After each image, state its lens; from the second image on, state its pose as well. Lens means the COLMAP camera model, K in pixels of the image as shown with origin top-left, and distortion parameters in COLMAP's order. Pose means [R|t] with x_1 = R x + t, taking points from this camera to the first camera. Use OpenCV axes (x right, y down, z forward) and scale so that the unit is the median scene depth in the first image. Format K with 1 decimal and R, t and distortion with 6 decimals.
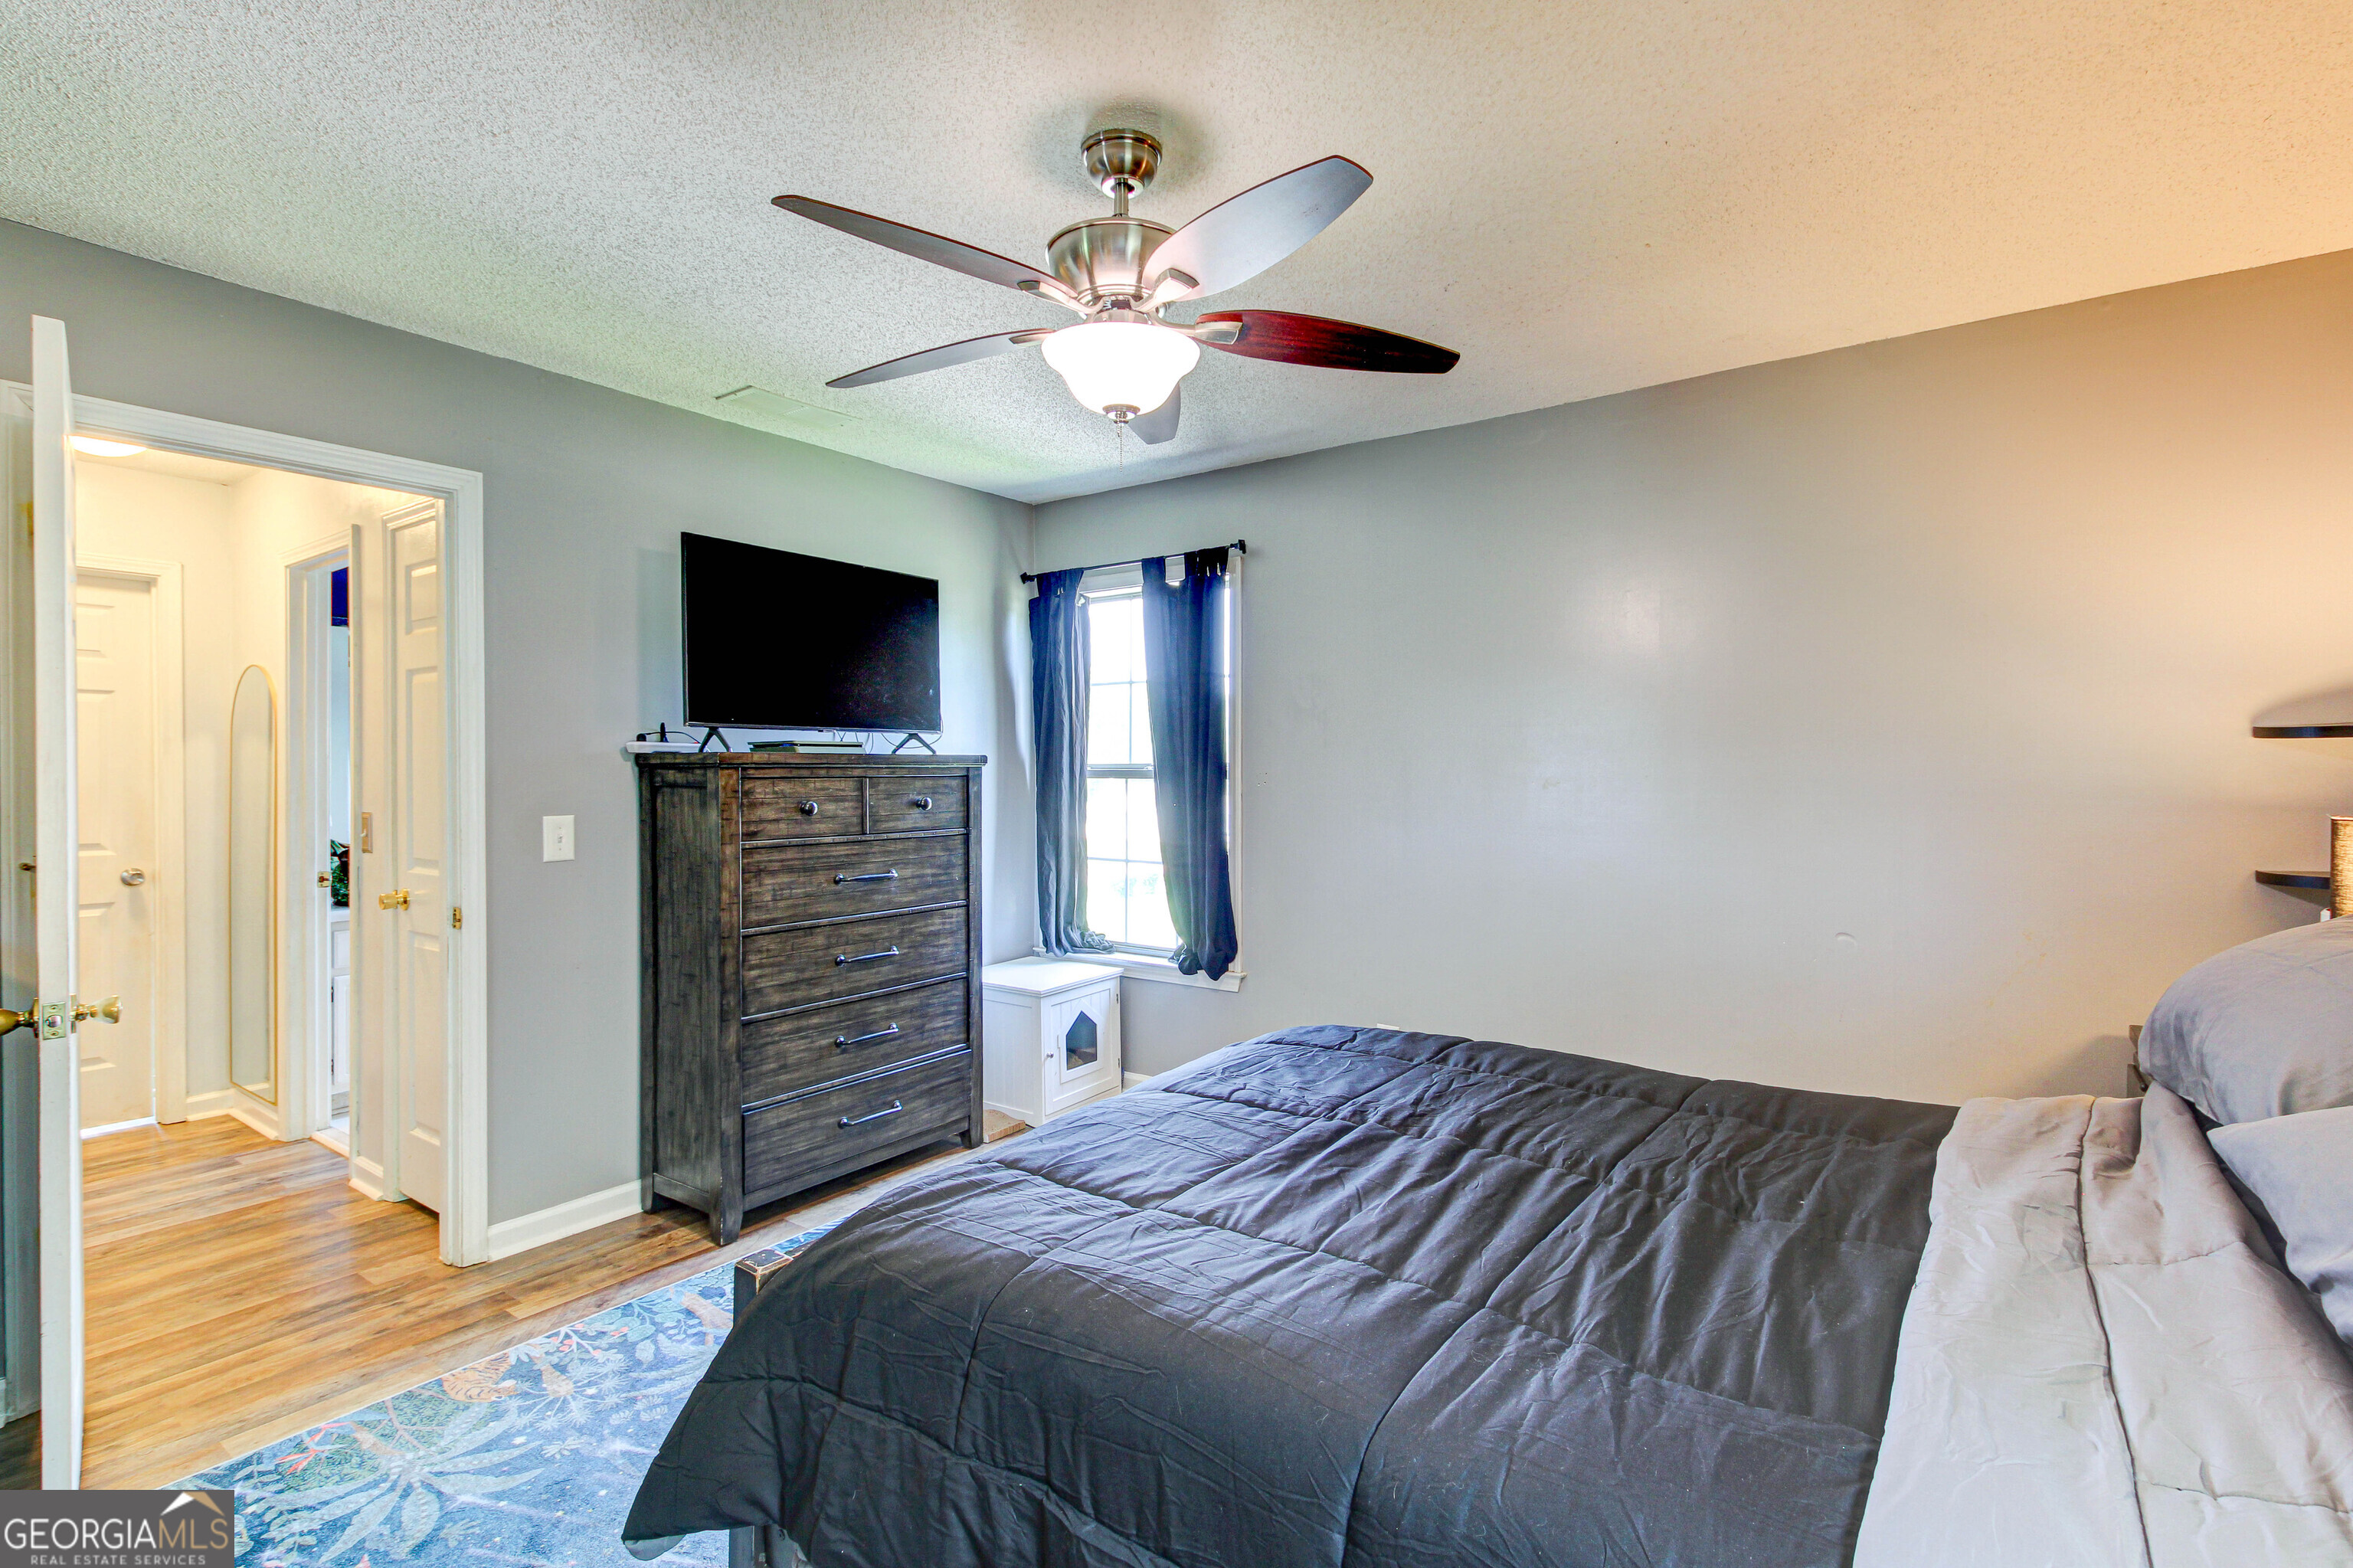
lens RADIAL K [[1085.0, 0, 1192.2], [0, 1085.0, 767.8], [0, 0, 1]] dist [0.014893, -0.008679]
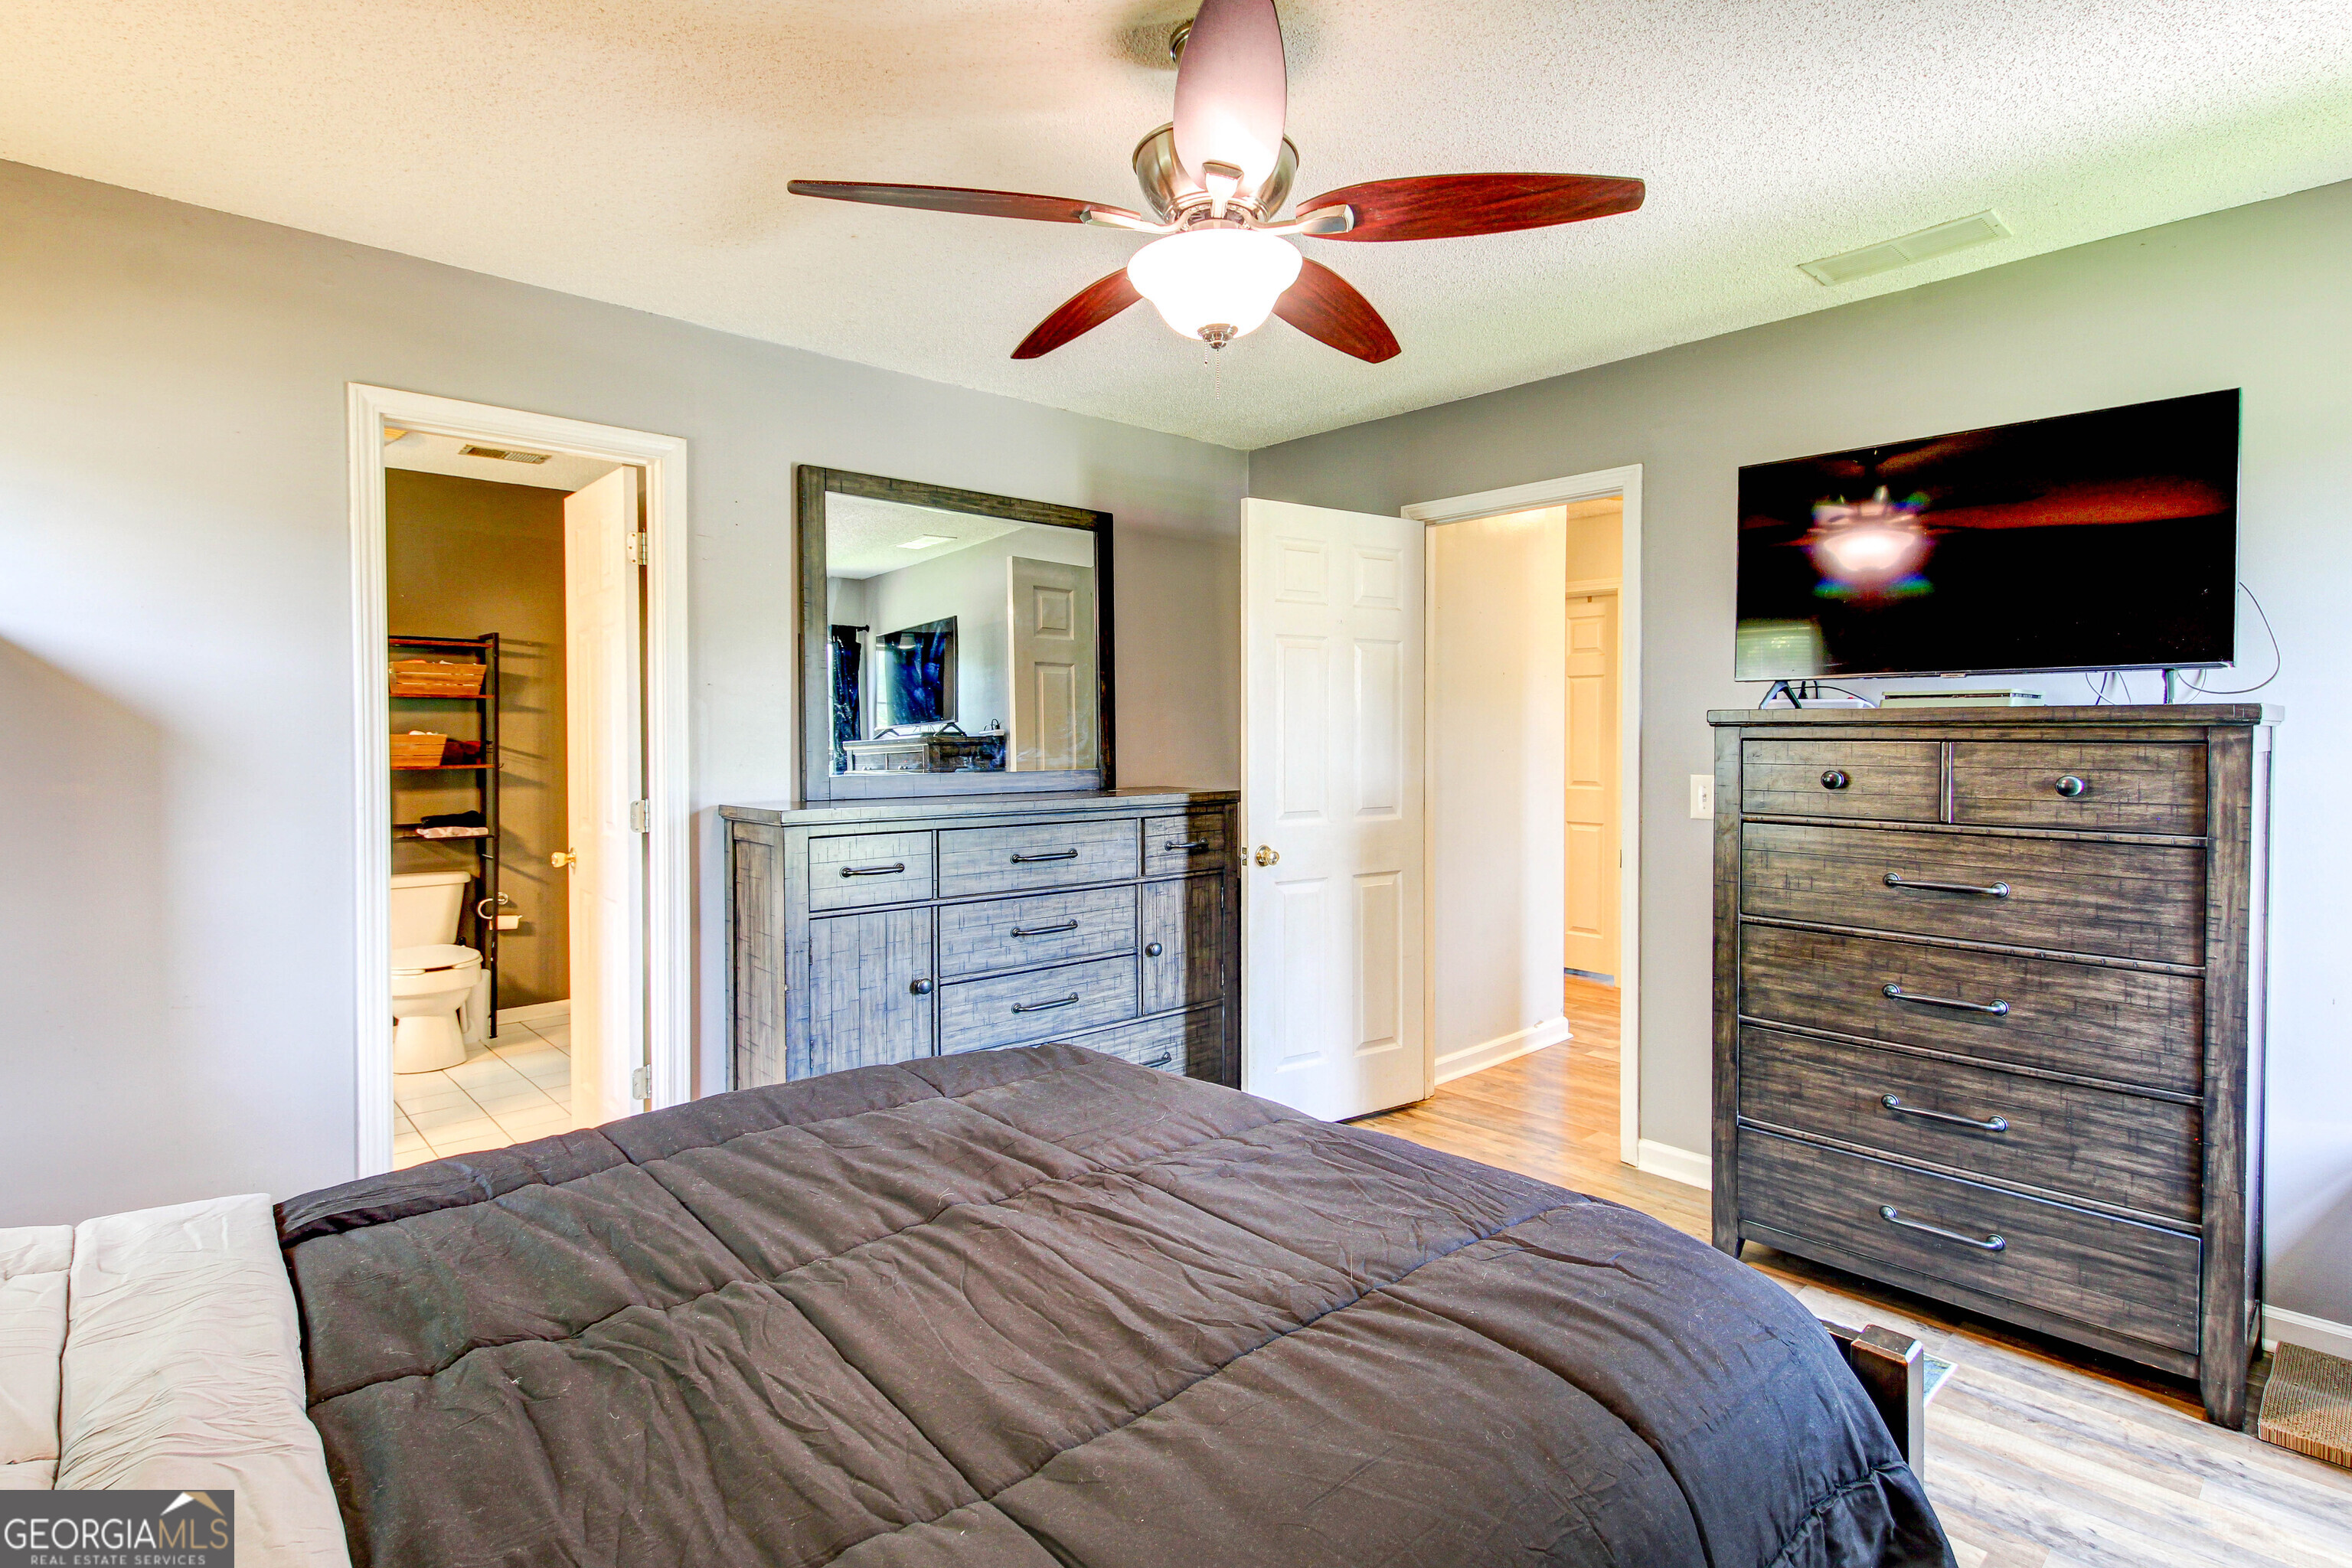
lens RADIAL K [[1084.5, 0, 1146.3], [0, 1084.5, 740.1], [0, 0, 1]] dist [0.014893, -0.008679]
pose [[-0.188285, 0.011674, -0.982045, 0.487532], [-0.000387, 0.999928, 0.011961, -0.000219], [0.982114, 0.002632, -0.188267, 0.644489]]
